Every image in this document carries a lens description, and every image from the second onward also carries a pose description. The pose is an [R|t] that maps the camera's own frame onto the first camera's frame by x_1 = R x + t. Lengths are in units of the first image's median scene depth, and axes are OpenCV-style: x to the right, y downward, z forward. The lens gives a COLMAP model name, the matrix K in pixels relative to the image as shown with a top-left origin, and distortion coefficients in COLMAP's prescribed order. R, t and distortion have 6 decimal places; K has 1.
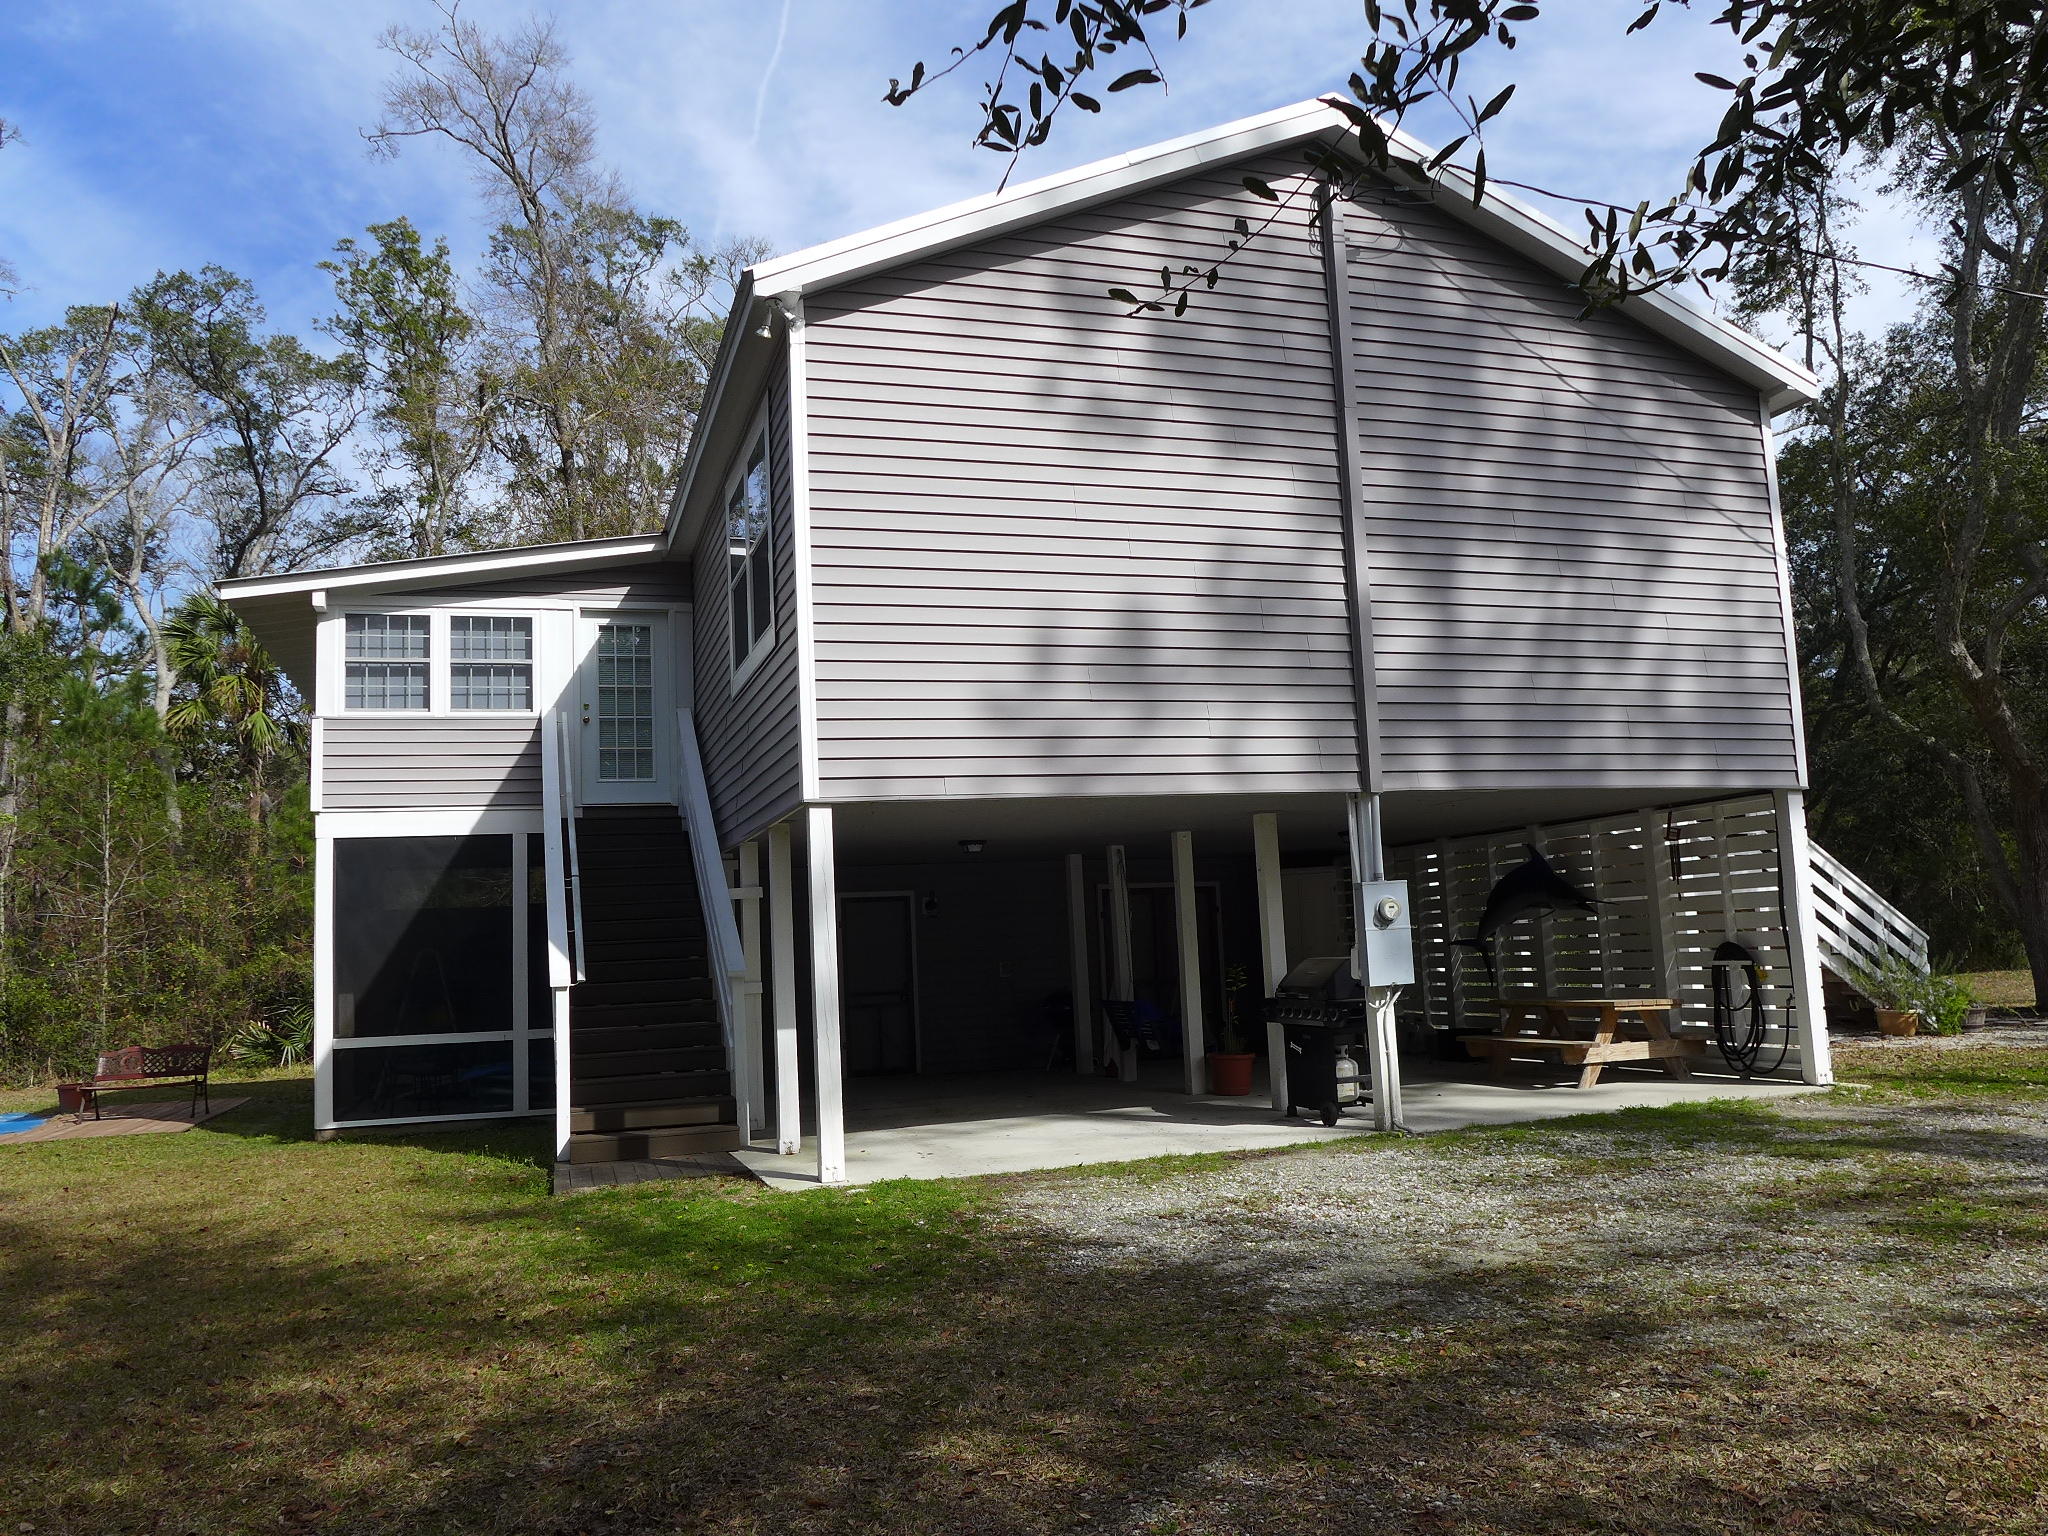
lens RADIAL K [[1472.8, 0, 1021.9], [0, 1472.8, 772.4], [0, 0, 1]] dist [-0.030200, -0.002051]
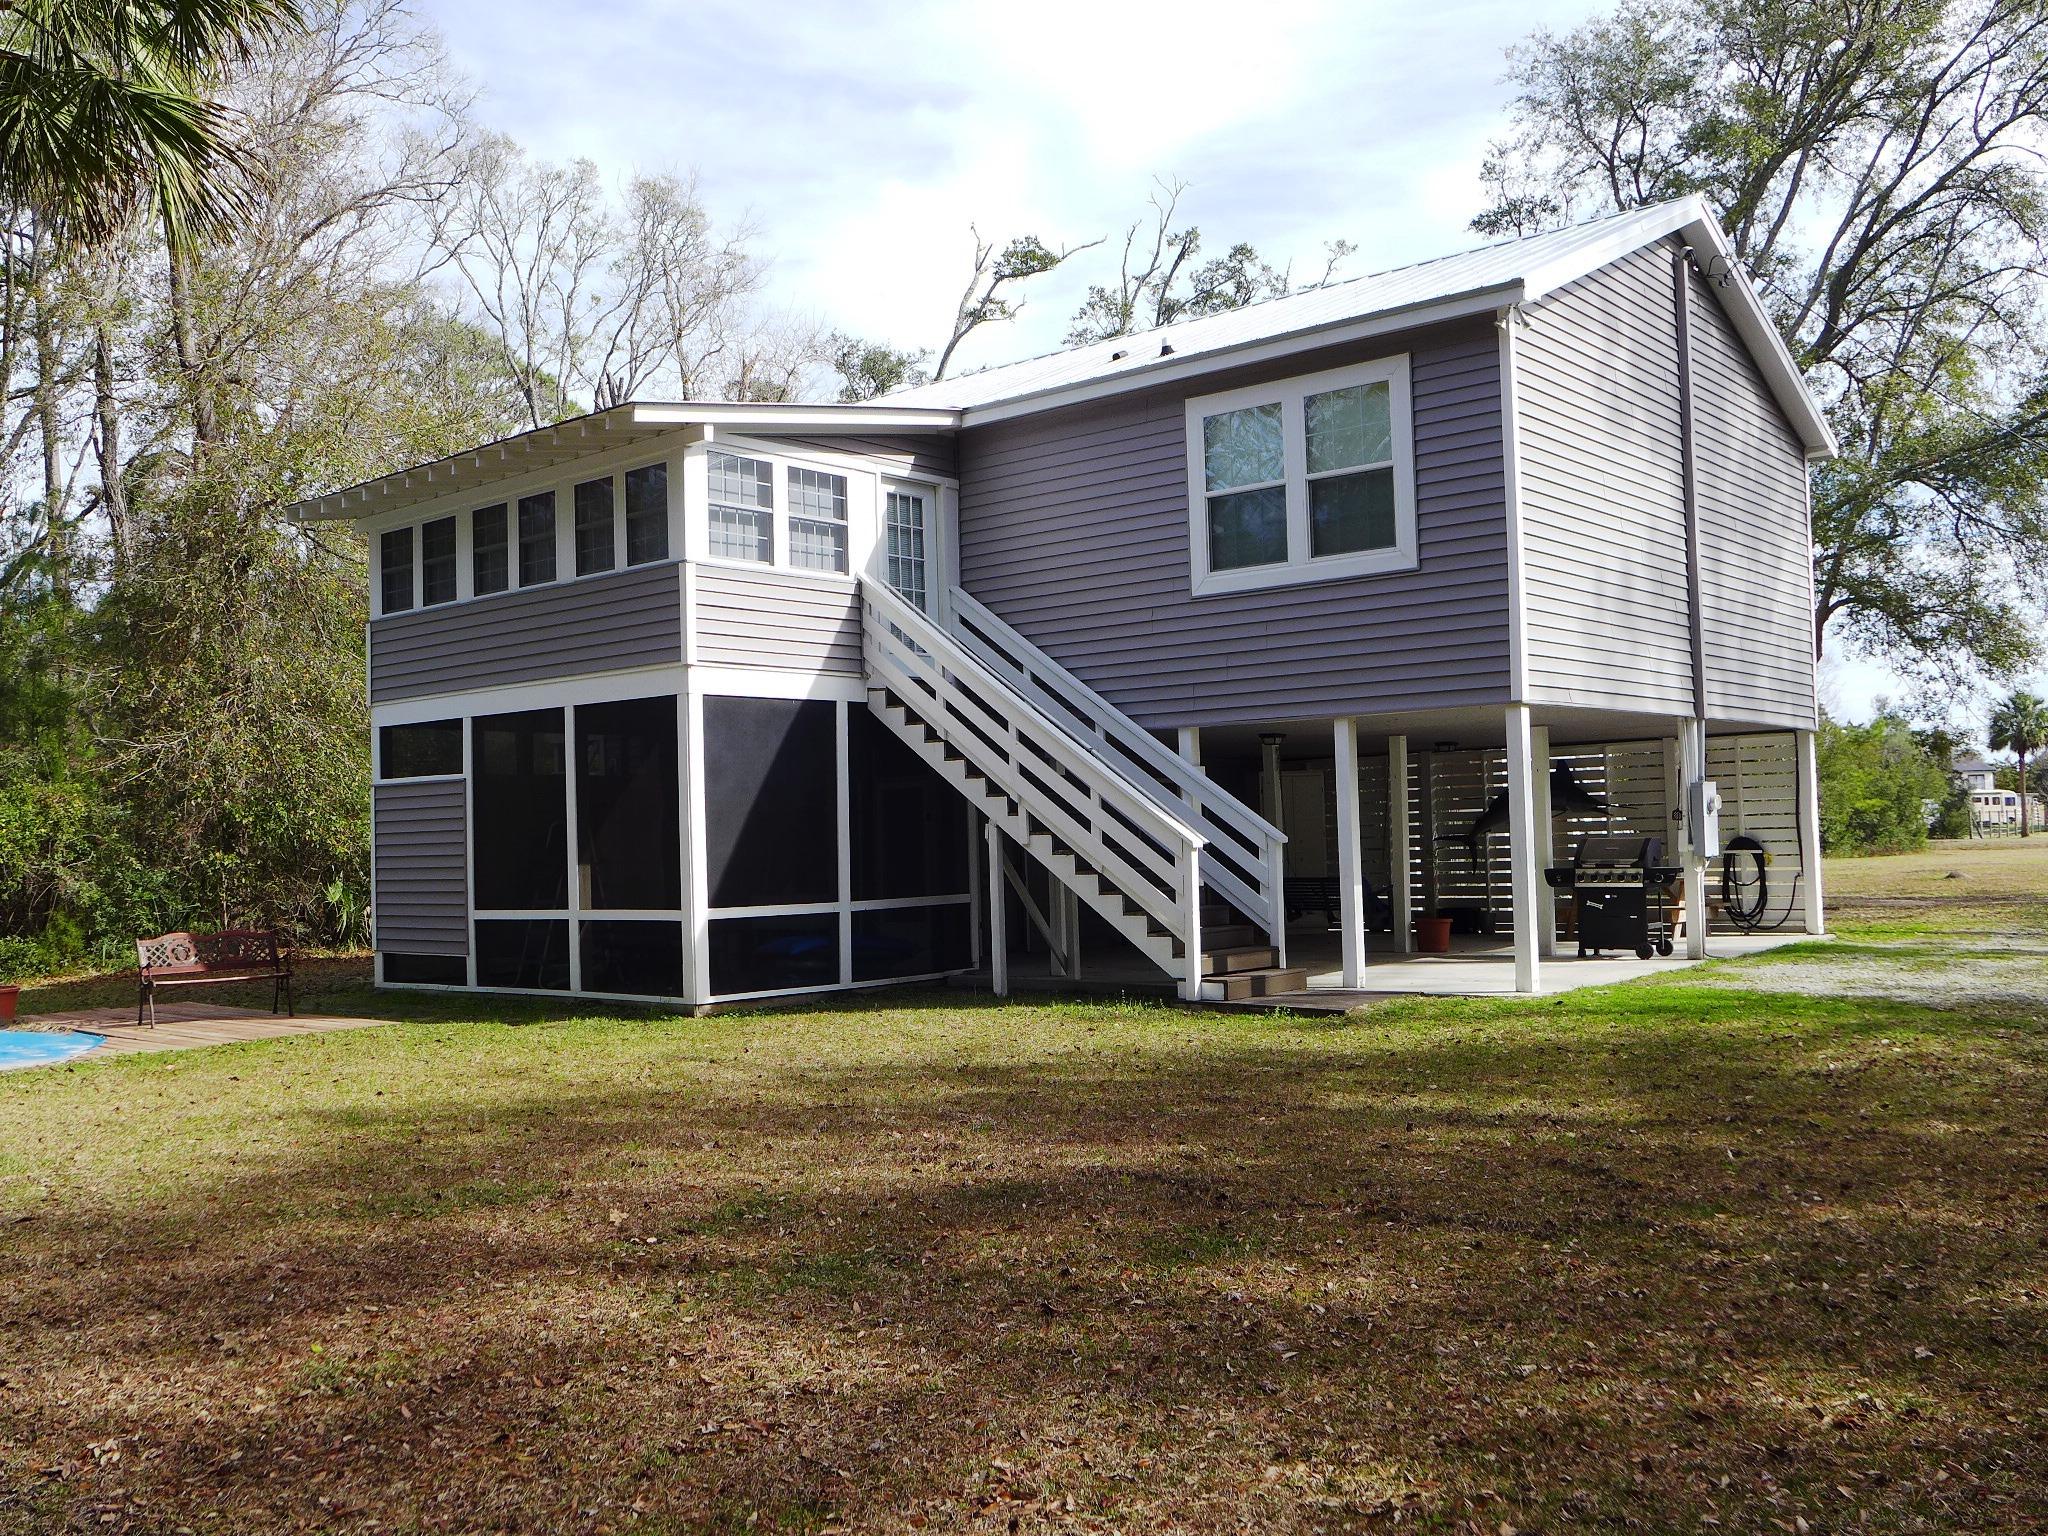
lens RADIAL K [[1762.7, 0, 1023.5], [0, 1762.7, 760.1], [0, 0, 1]] dist [0.006914, -0.000359]
pose [[0.848263, 0.046246, 0.527553, -0.855851], [-0.074509, 0.996693, 0.032435, 0.034183], [-0.524308, -0.066821, 0.848903, -0.056269]]
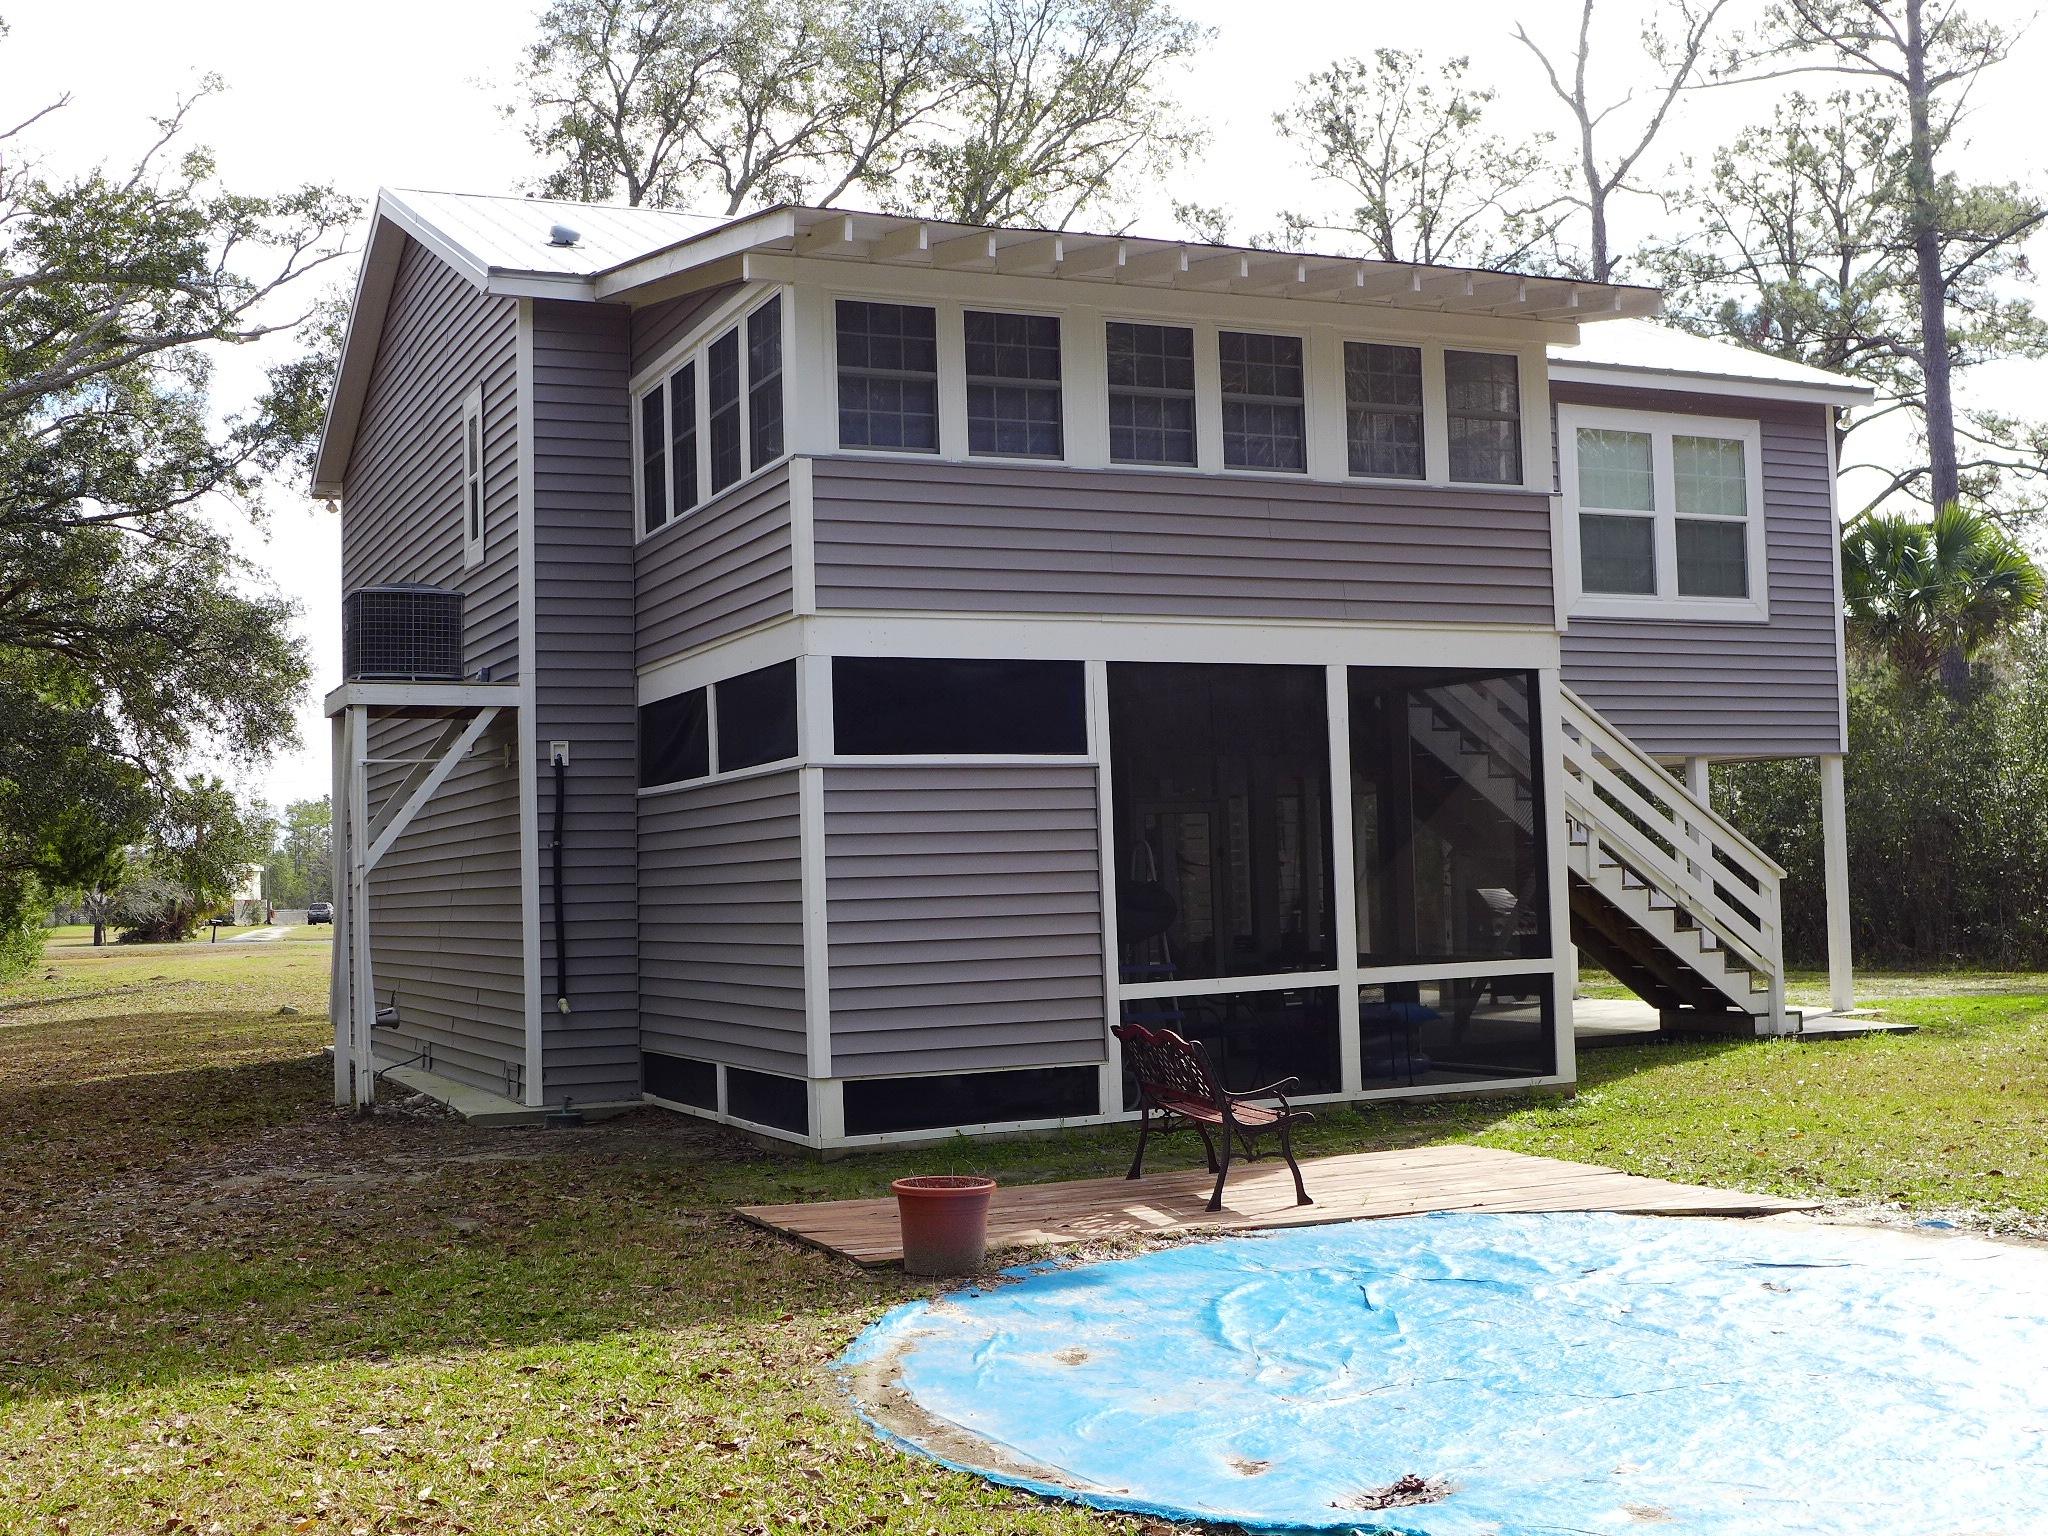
lens RADIAL K [[2366.1, 0, 1026.0], [0, 2366.1, 772.9], [0, 0, 1]] dist [-0.115196, 0.000000]
pose [[-0.117625, 0.100753, 0.987934, -1.488564], [-0.079825, 0.990661, -0.110535, 0.227676], [-0.989845, -0.091863, -0.108484, 1.308778]]
